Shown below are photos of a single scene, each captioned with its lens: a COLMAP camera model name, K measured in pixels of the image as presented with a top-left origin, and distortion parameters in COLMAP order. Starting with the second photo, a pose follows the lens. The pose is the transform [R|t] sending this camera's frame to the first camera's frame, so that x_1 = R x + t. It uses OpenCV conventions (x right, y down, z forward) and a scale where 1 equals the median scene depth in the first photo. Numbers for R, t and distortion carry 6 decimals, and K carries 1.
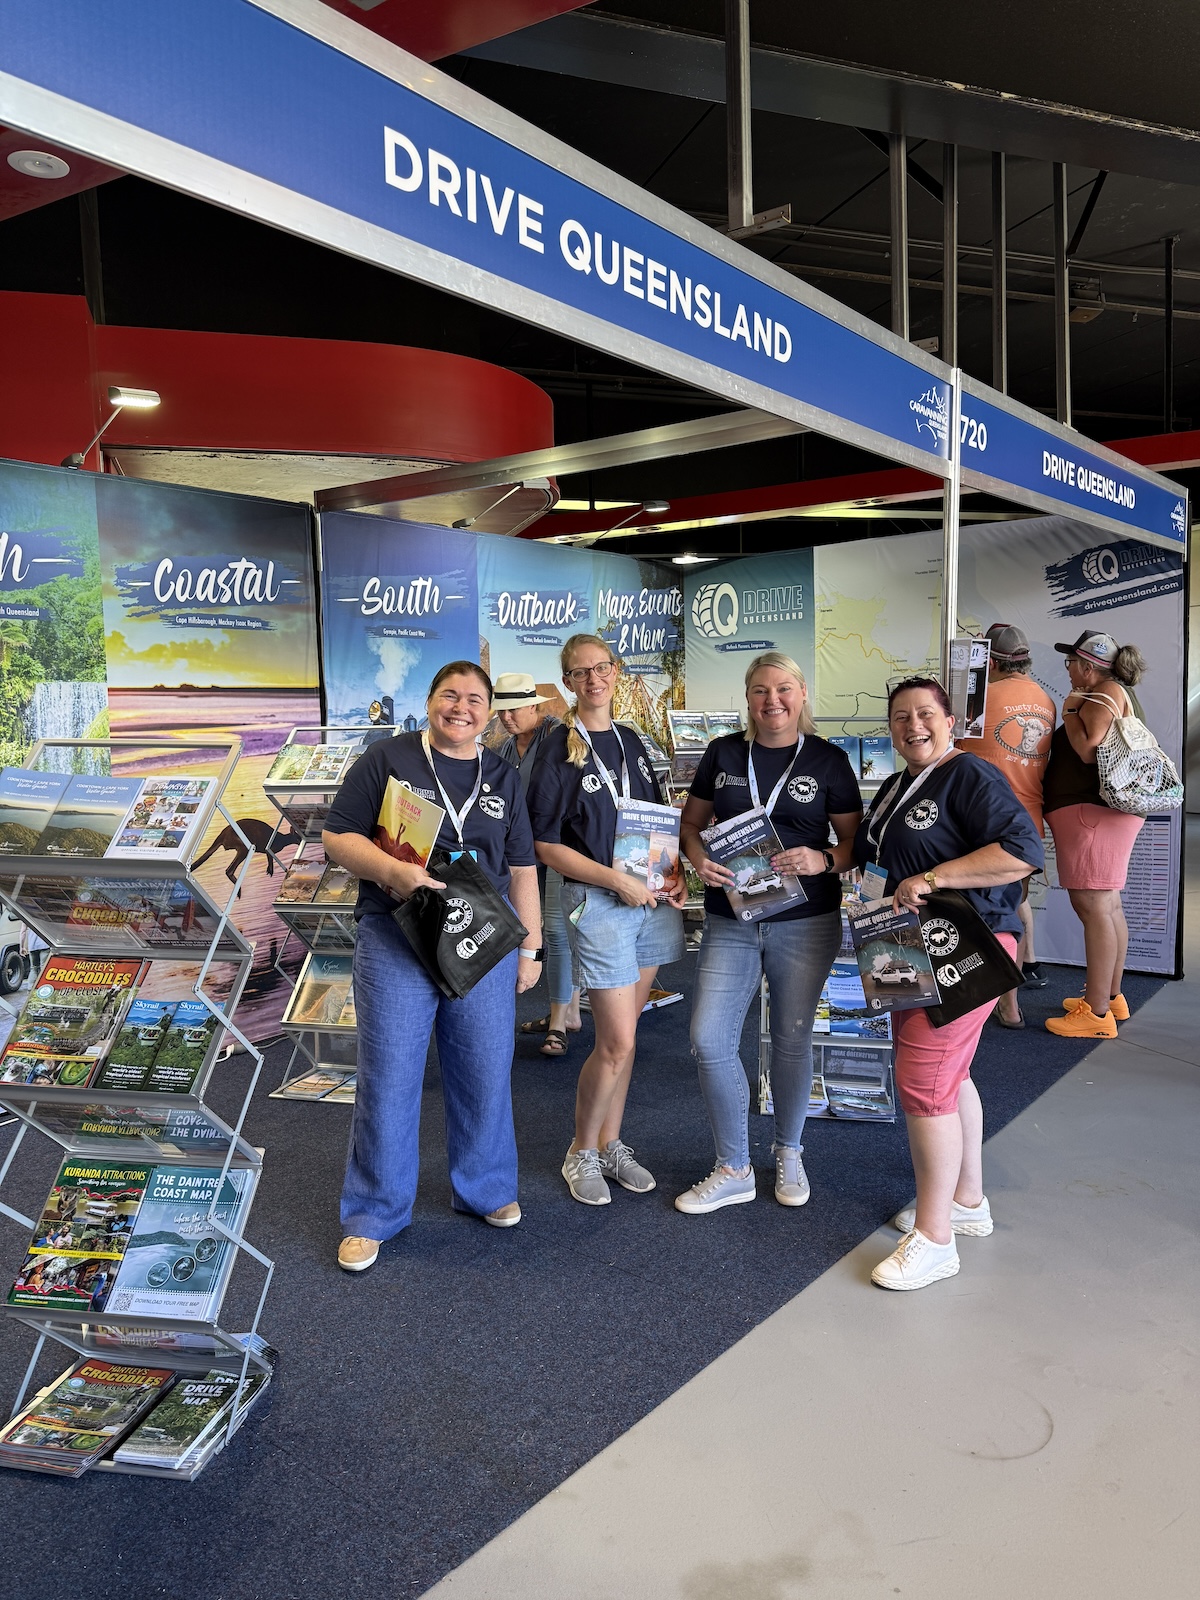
lens RADIAL K [[1159.6, 0, 638.4], [0, 1159.6, 810.2], [0, 0, 1]] dist [0.074256, -0.097340]
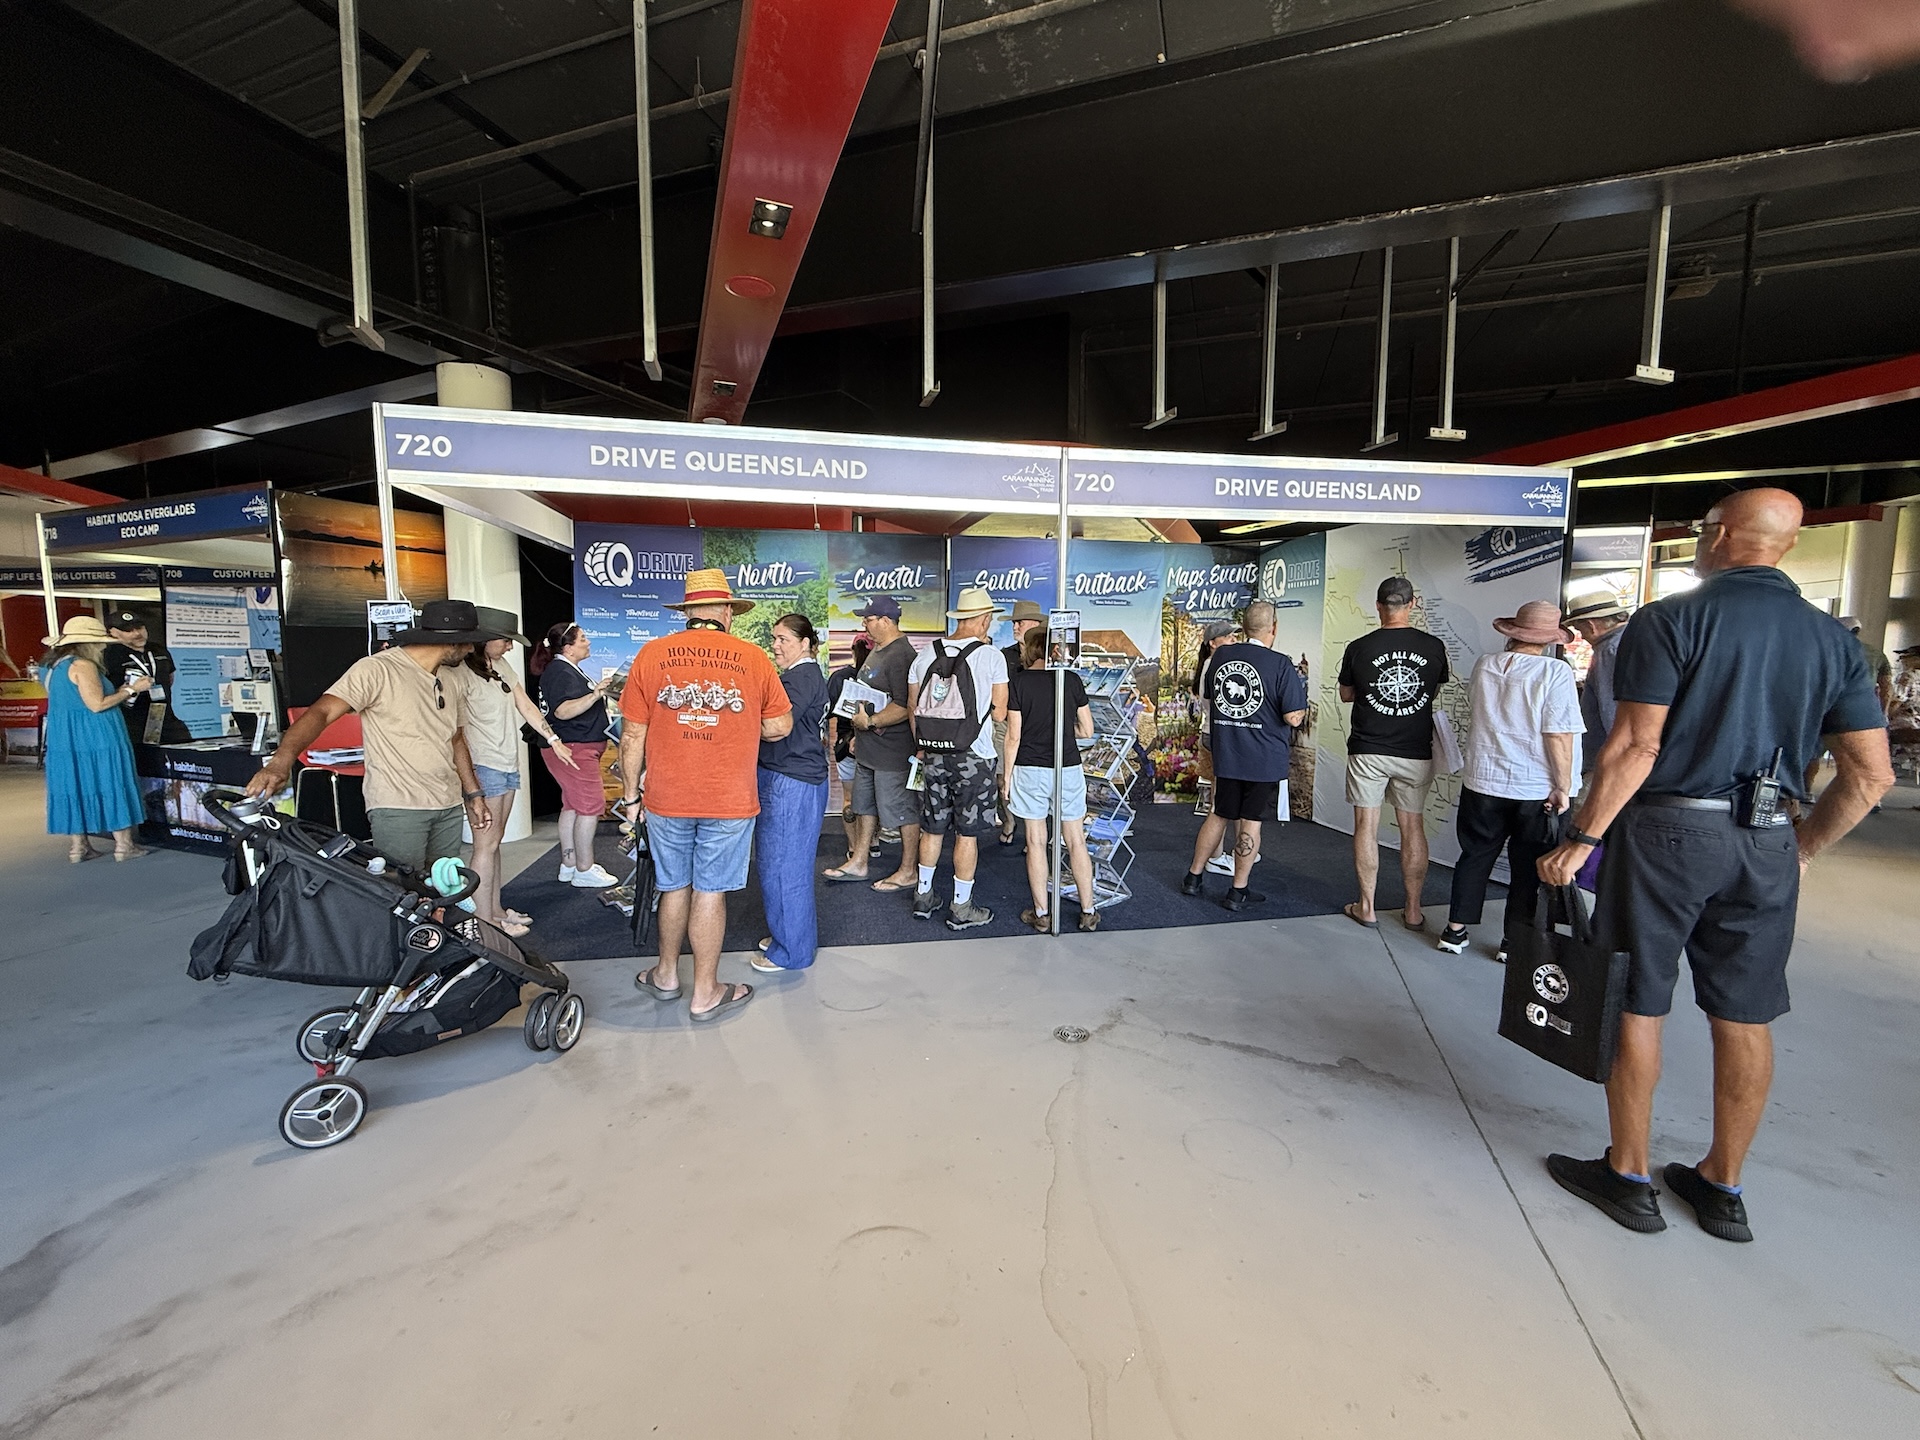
lens RADIAL K [[812.2, 0, 986.5], [0, 812.2, 743.7], [0, 0, 1]] dist [-0.013399, -0.000069]
pose [[0.754937, 0.106051, -0.647166, 0.564468], [-0.079889, 0.994360, 0.069753, -0.017759], [0.650913, -0.000957, 0.759152, 0.036970]]
